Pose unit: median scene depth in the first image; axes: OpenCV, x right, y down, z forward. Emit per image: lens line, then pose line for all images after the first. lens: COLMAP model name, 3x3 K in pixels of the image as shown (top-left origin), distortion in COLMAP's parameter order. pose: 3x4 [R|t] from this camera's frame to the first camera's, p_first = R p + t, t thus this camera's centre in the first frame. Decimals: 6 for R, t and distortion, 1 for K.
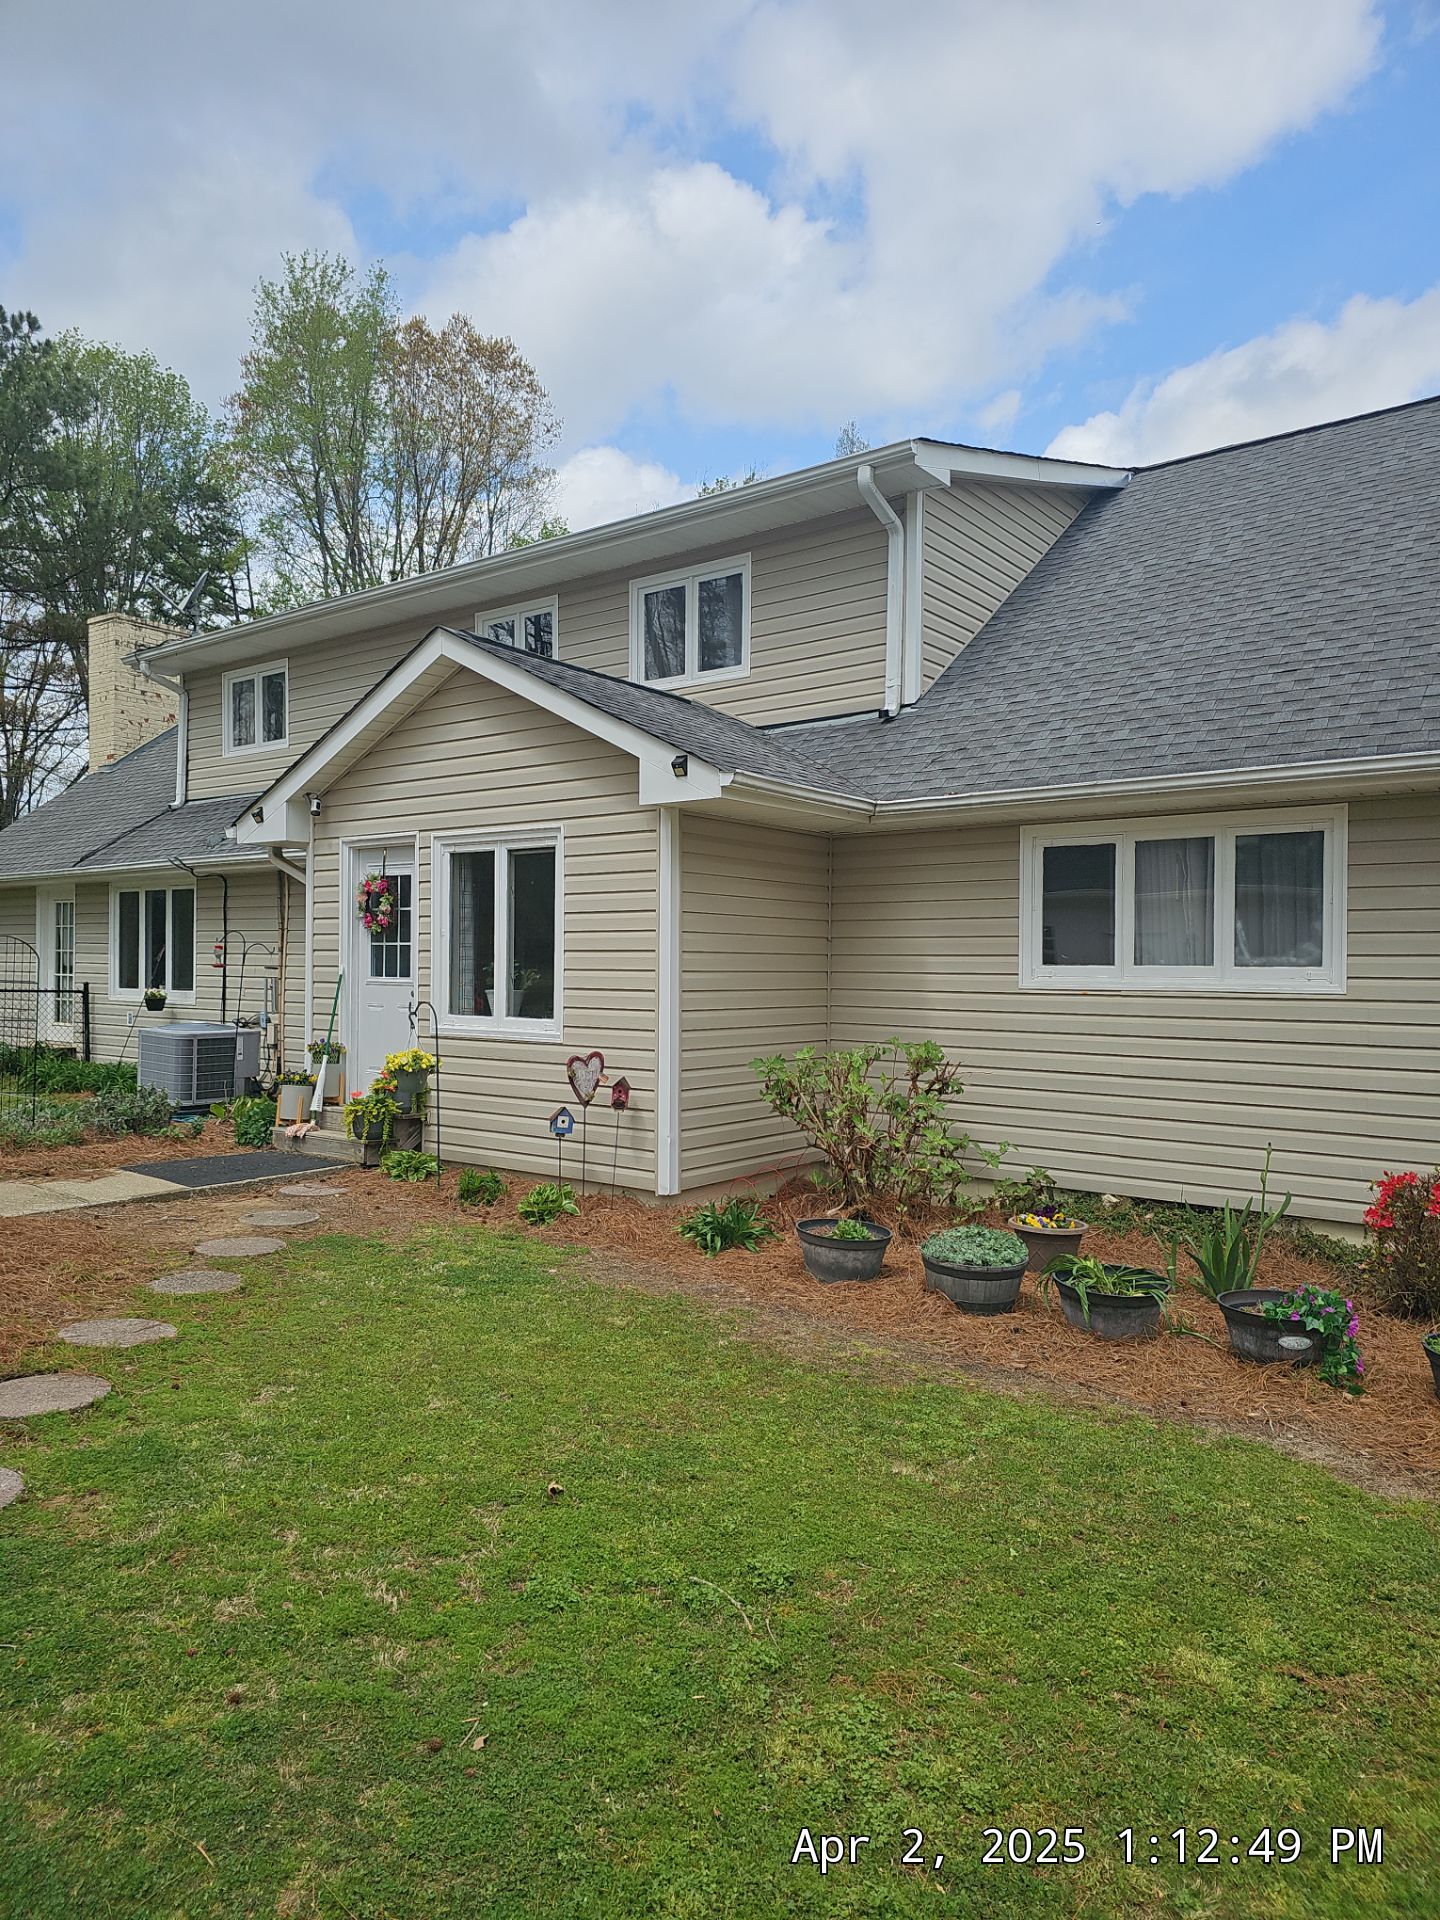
lens RADIAL K [[1268.6, 0, 720.0], [0, 1268.6, 960.0], [0, 0, 1]] dist [0.058470, -0.052452]
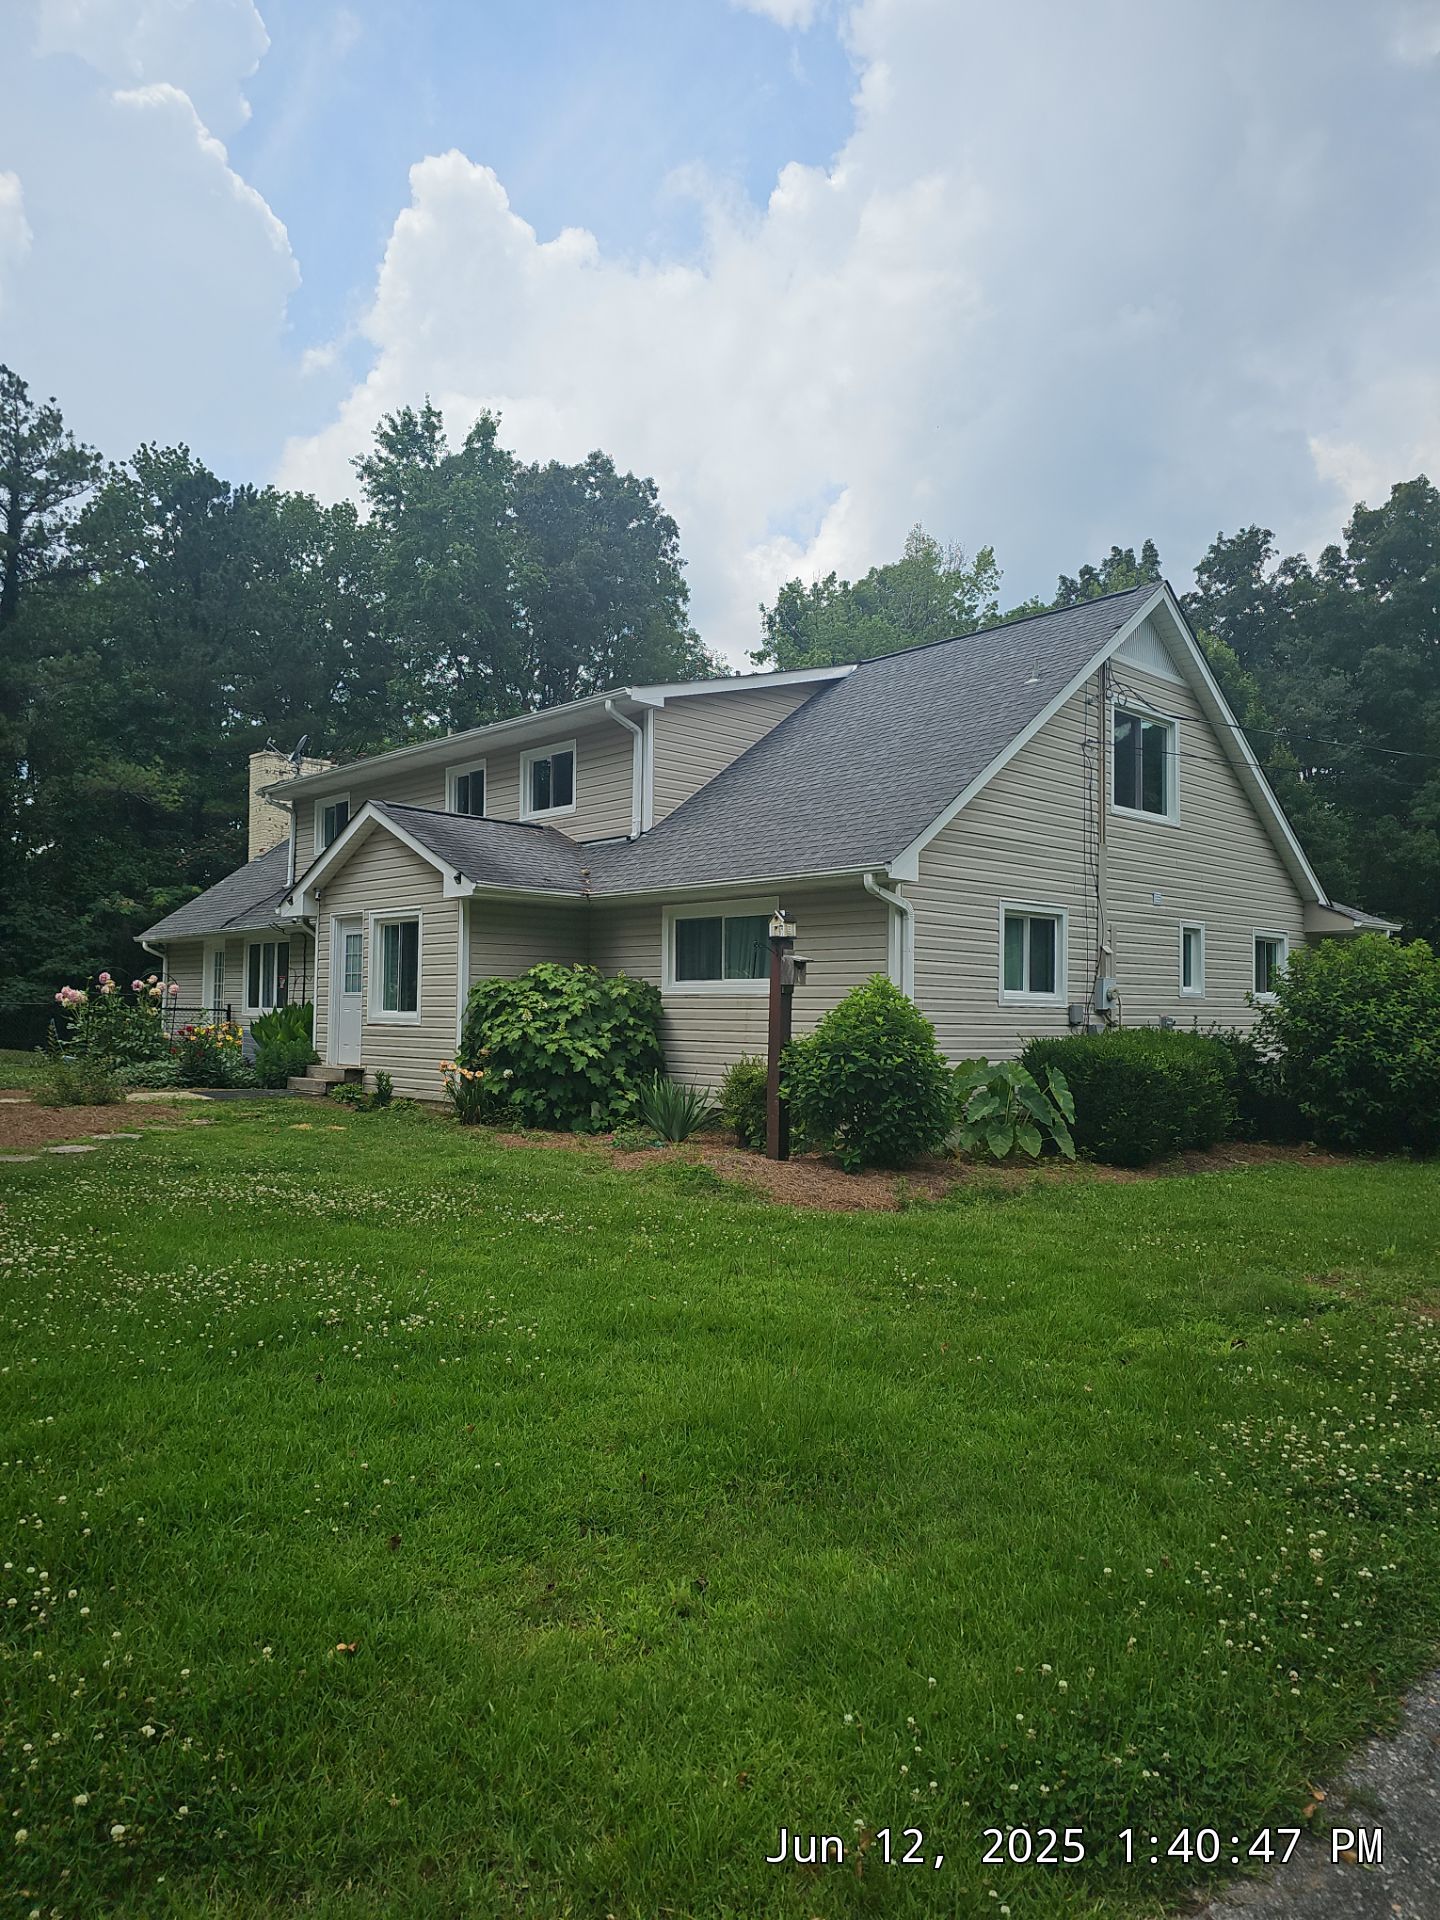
lens RADIAL K [[1290.2, 0, 720.0], [0, 1290.2, 960.0], [0, 0, 1]] dist [0.067638, -0.001087]
pose [[0.985848, -0.002798, -0.167616, 0.584778], [-0.003929, 0.999200, -0.039787, 0.041259], [0.167594, 0.039883, 0.985049, -0.738737]]
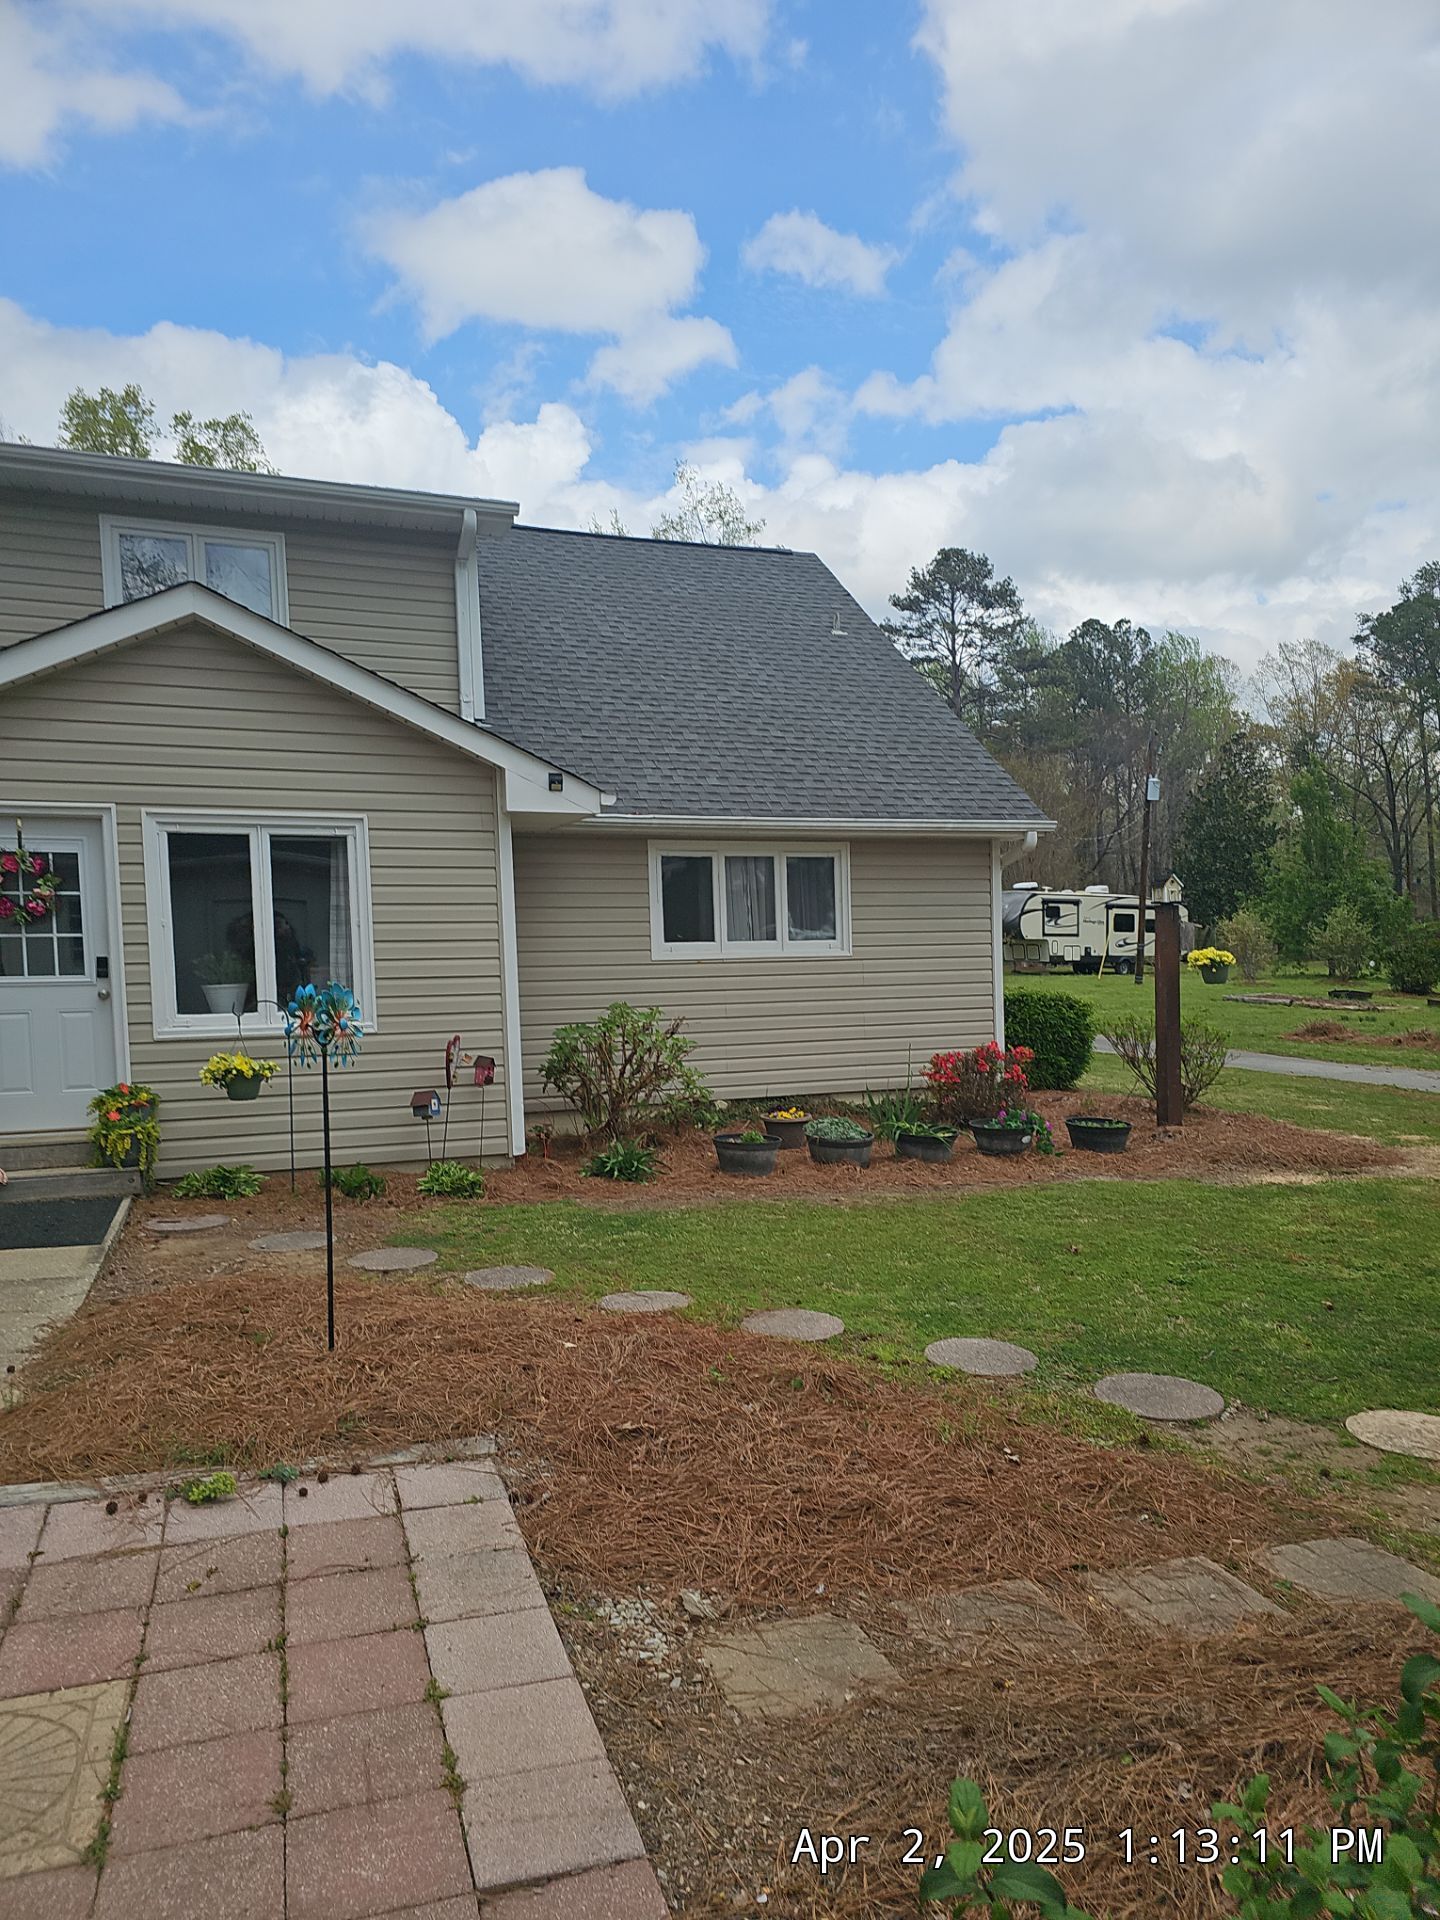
lens RADIAL K [[1249.8, 0, 713.2], [0, 1249.8, 955.4], [0, 0, 1]] dist [0.065224, -0.025400]
pose [[0.543024, -0.037101, 0.838897, -0.780554], [0.007113, 0.999191, 0.039586, -0.031971], [-0.839687, -0.015529, 0.542848, 0.207426]]
